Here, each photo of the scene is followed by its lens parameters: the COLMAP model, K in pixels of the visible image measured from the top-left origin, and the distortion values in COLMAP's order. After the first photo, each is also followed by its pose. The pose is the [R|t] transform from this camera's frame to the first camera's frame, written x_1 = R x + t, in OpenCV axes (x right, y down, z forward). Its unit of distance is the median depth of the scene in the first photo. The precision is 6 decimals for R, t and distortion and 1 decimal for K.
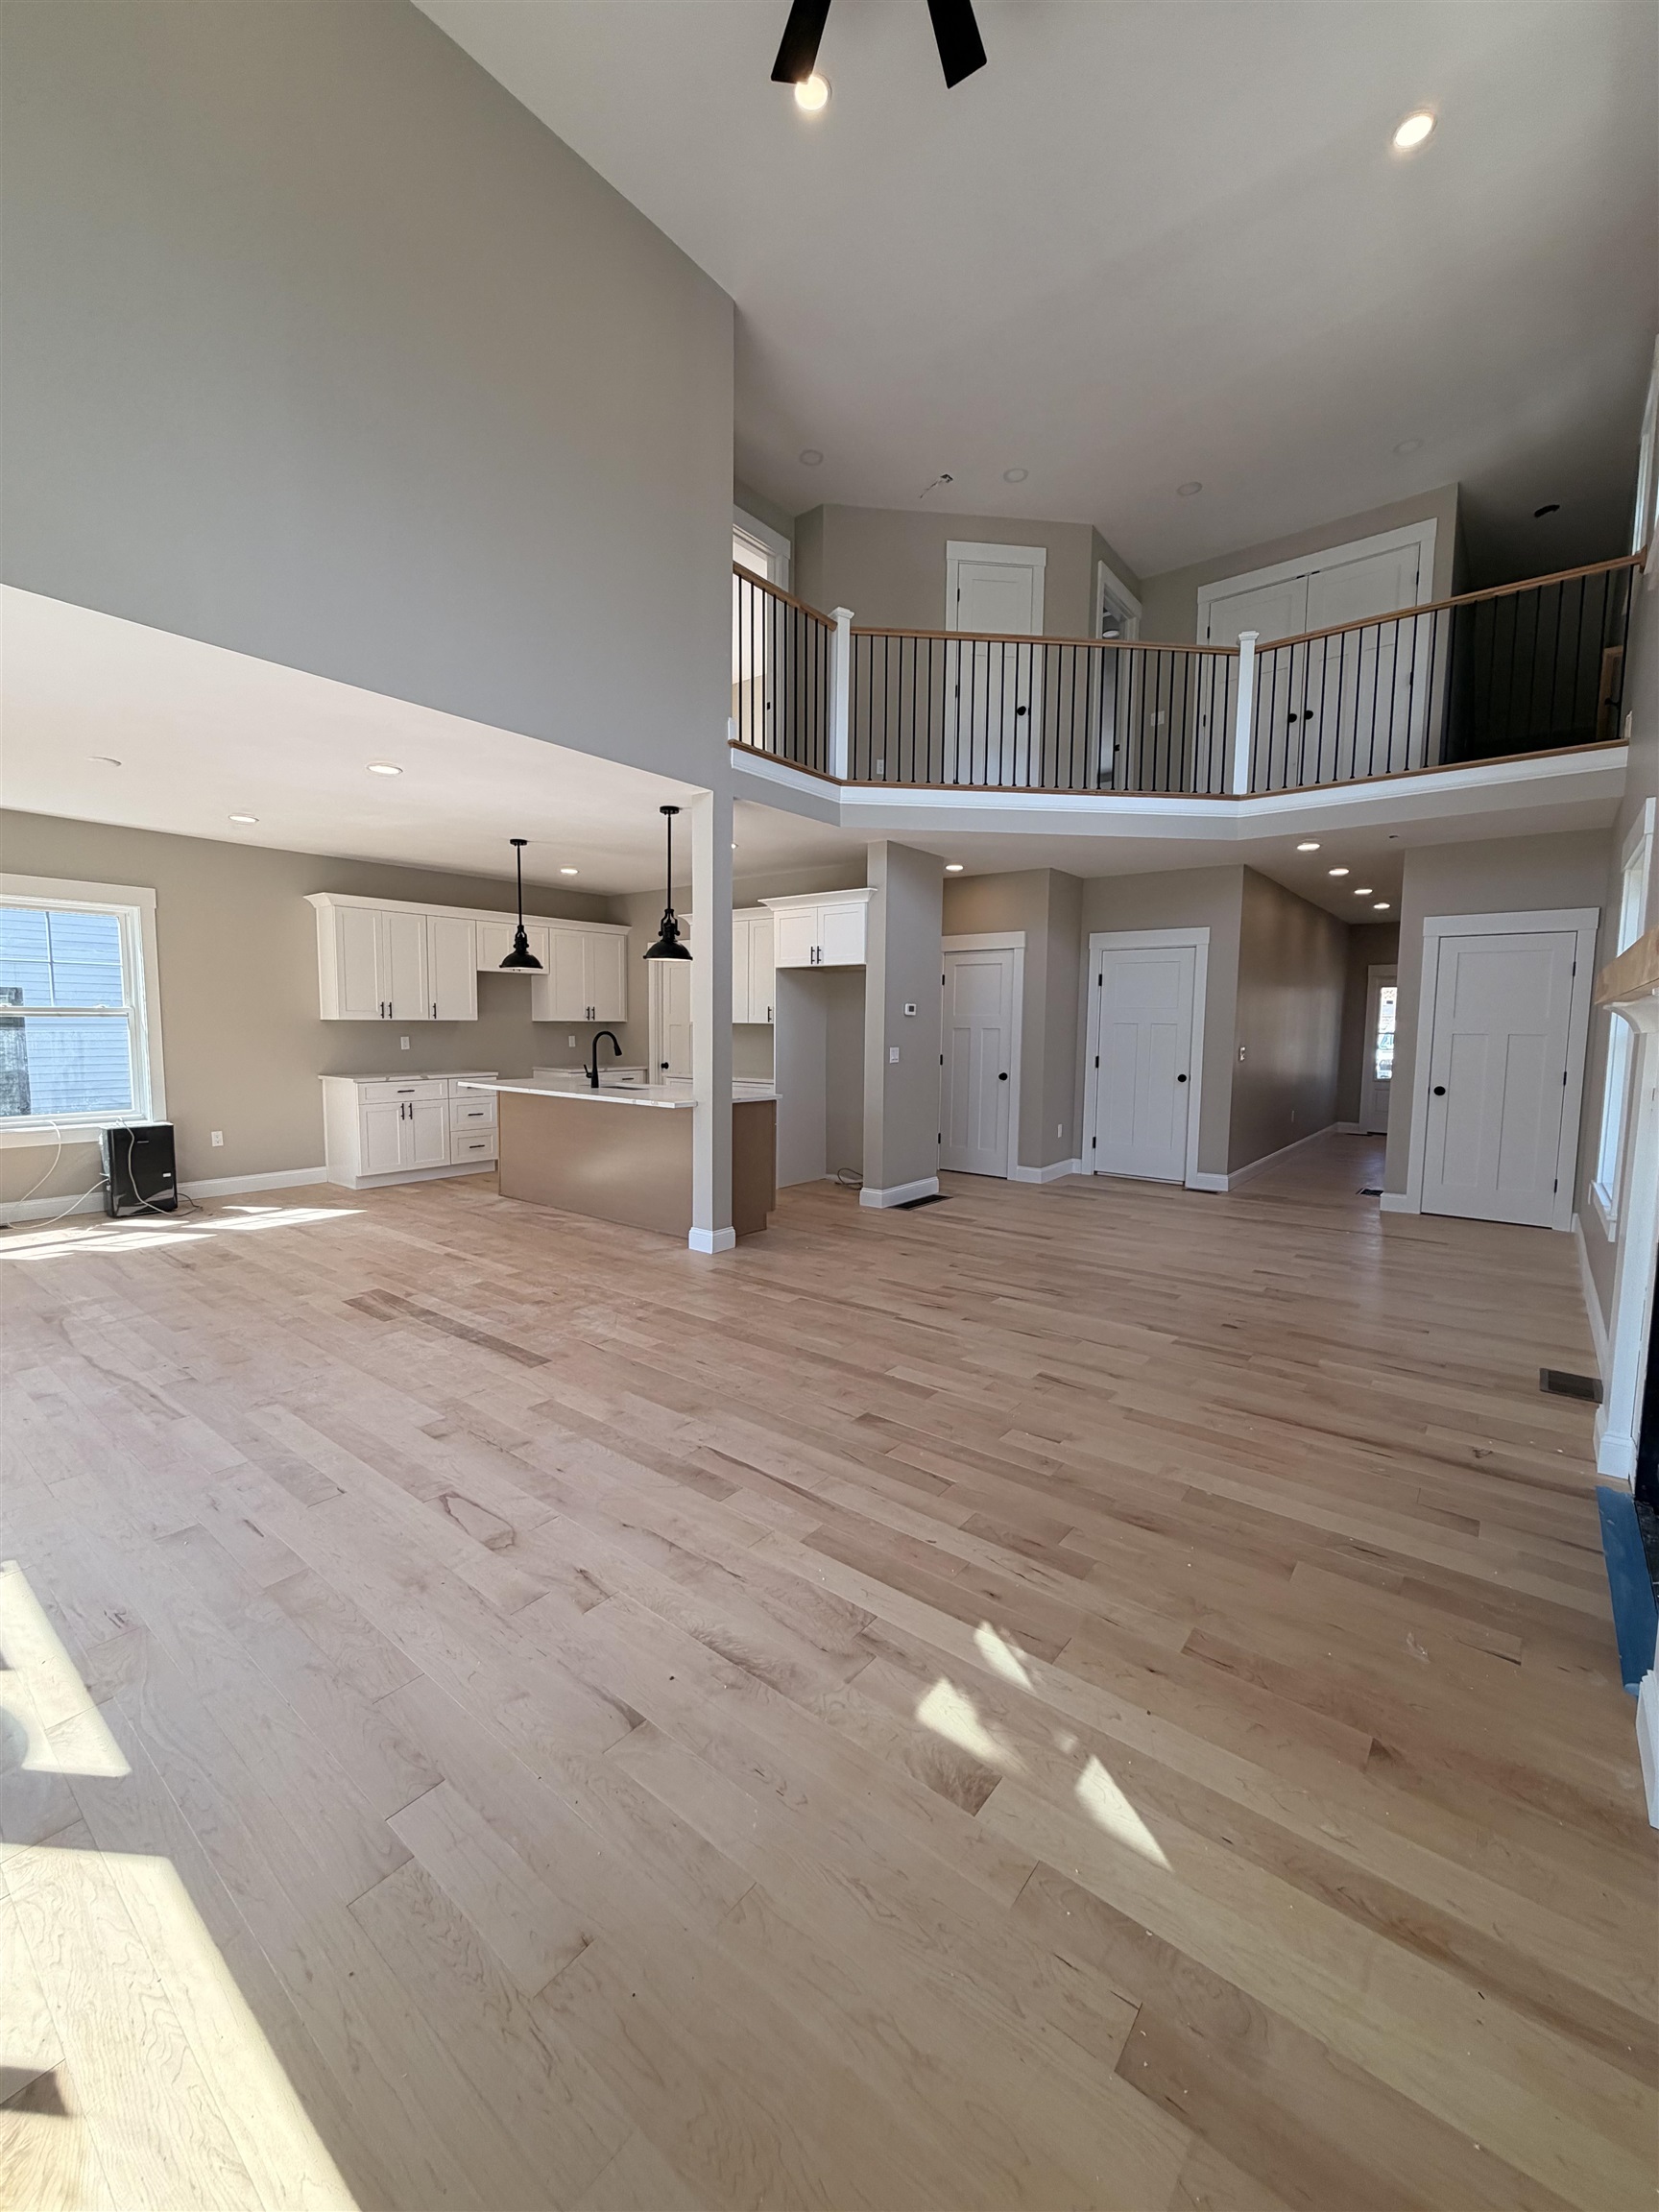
lens RADIAL K [[880.0, 0, 829.8], [0, 880.0, 1097.8], [0, 0, 1]] dist [0.002537, 0.000240]
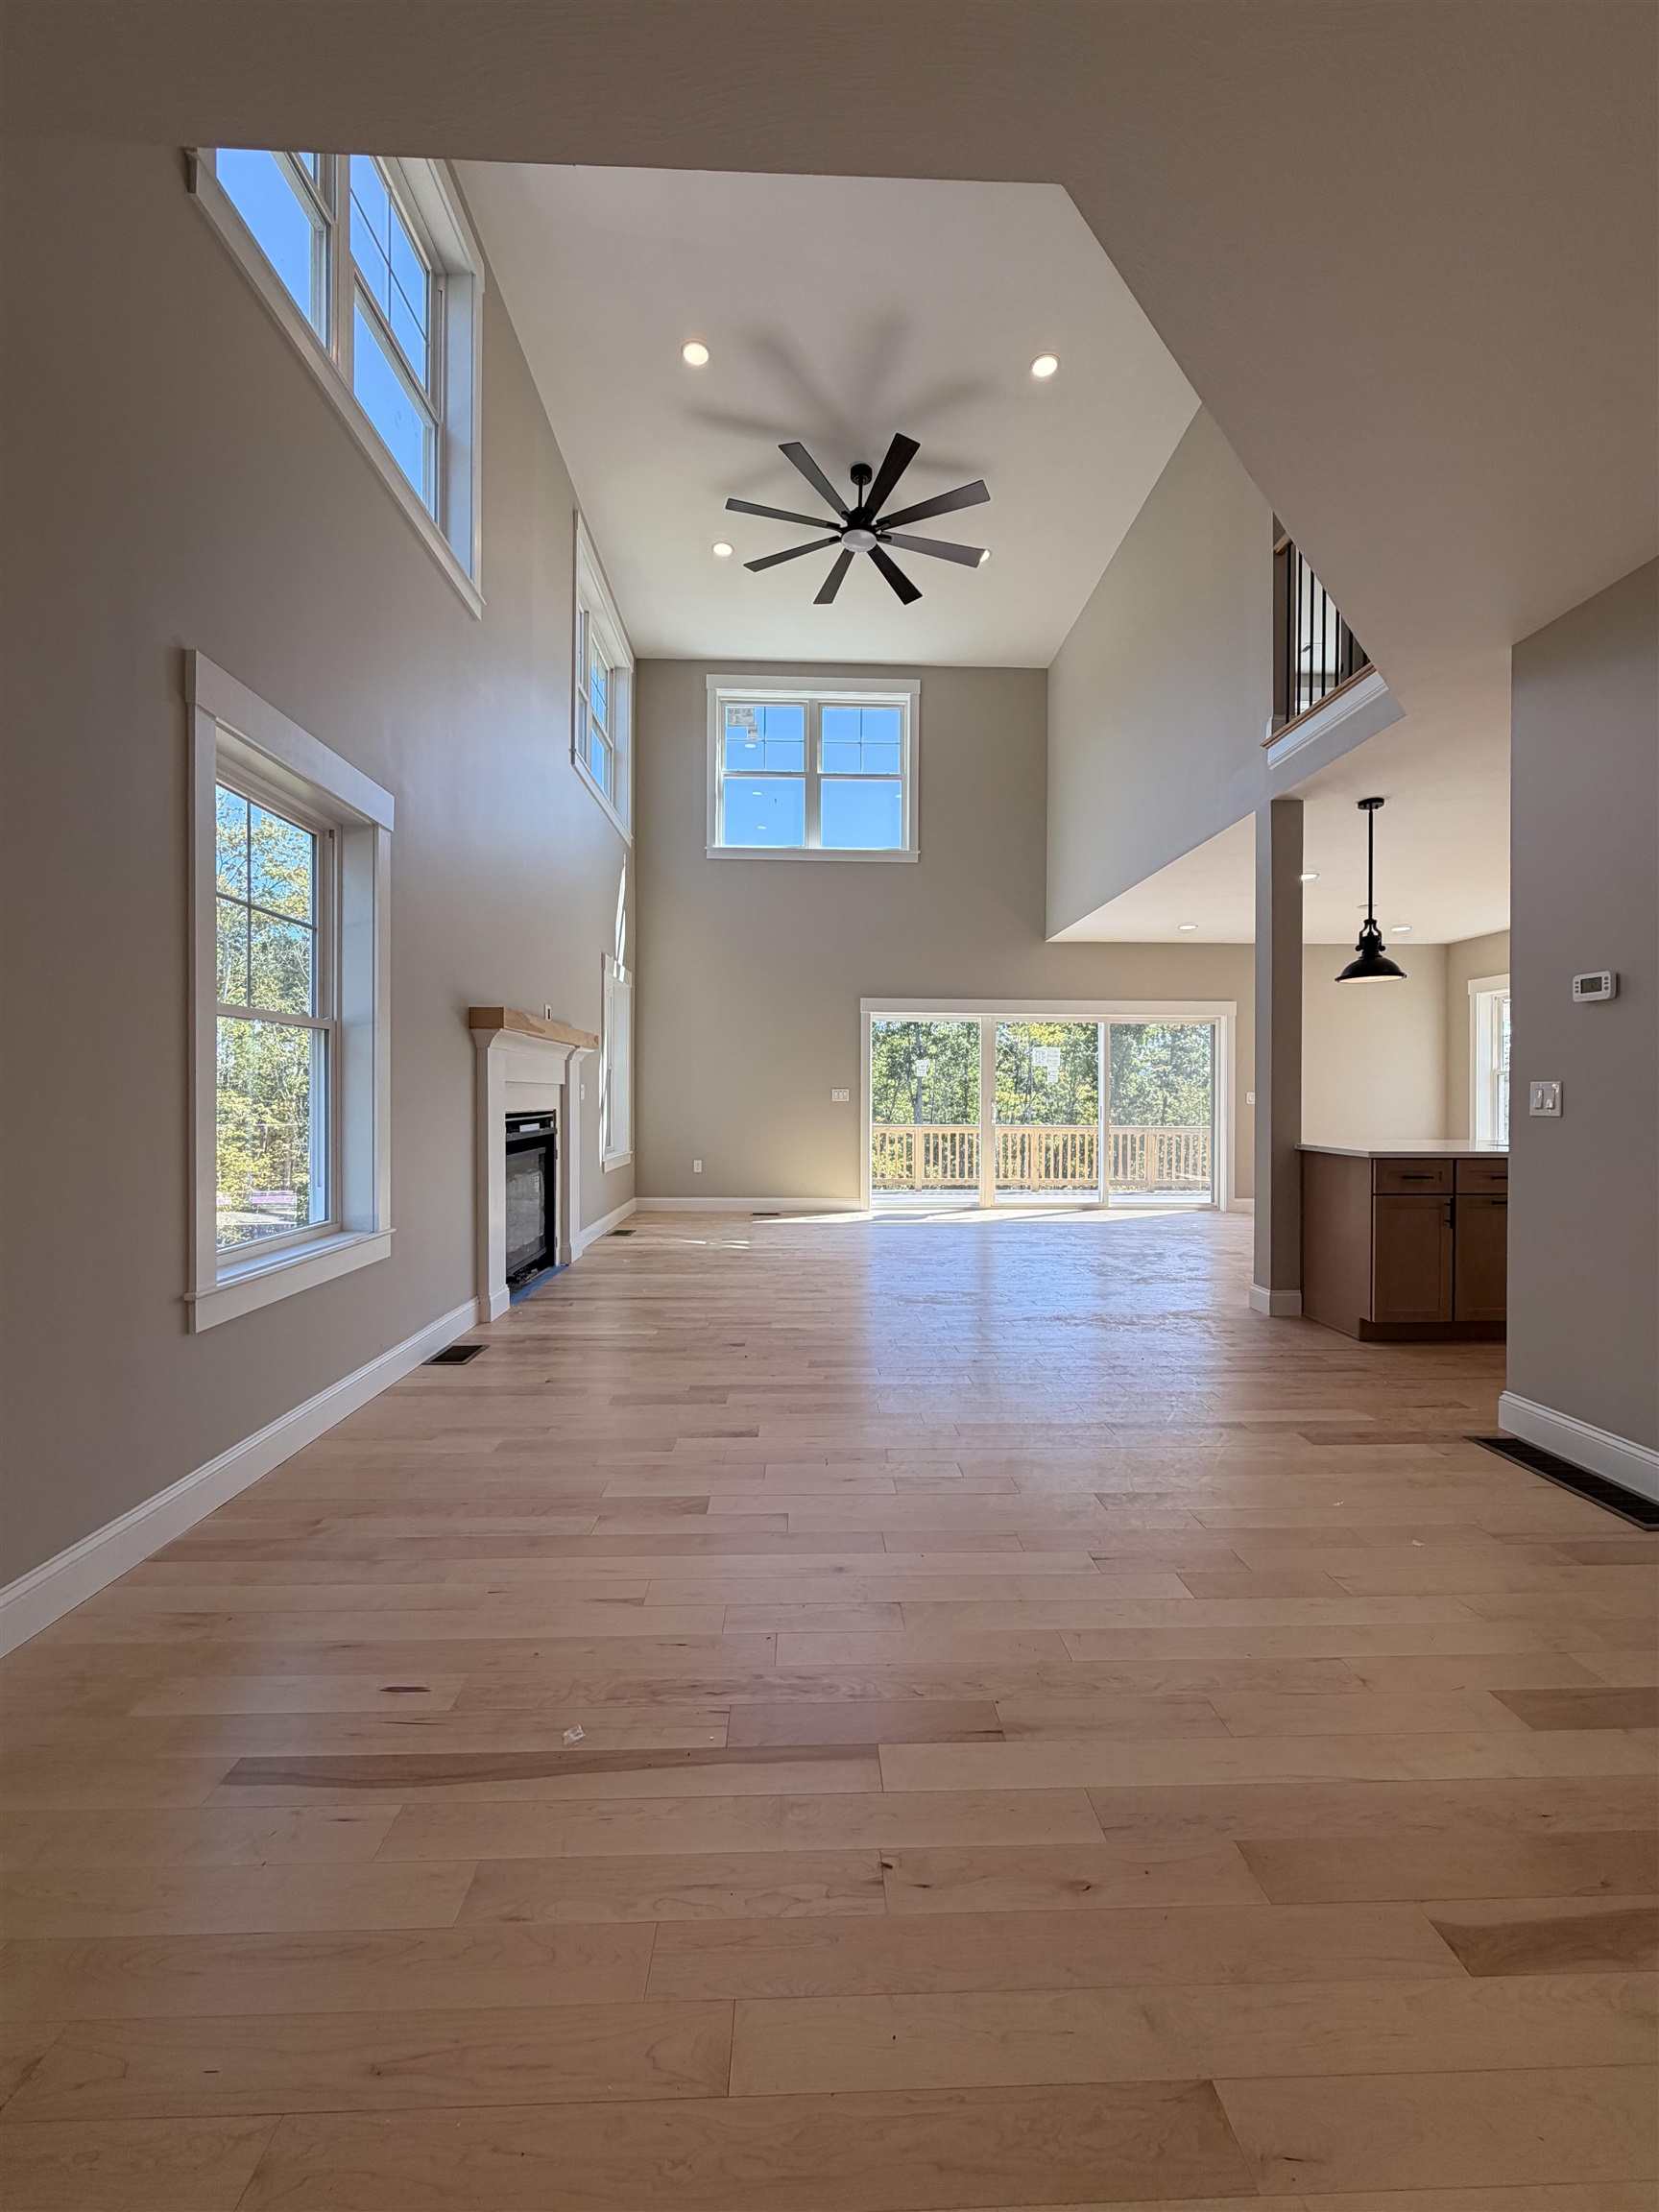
lens RADIAL K [[880.0, 0, 829.8], [0, 880.0, 1097.8], [0, 0, 1]] dist [0.002537, 0.000240]
pose [[-0.759614, -0.012487, -0.650254, 0.994225], [-0.068576, 0.995780, 0.060986, -0.081215], [0.646749, 0.090918, -0.757265, 1.742246]]
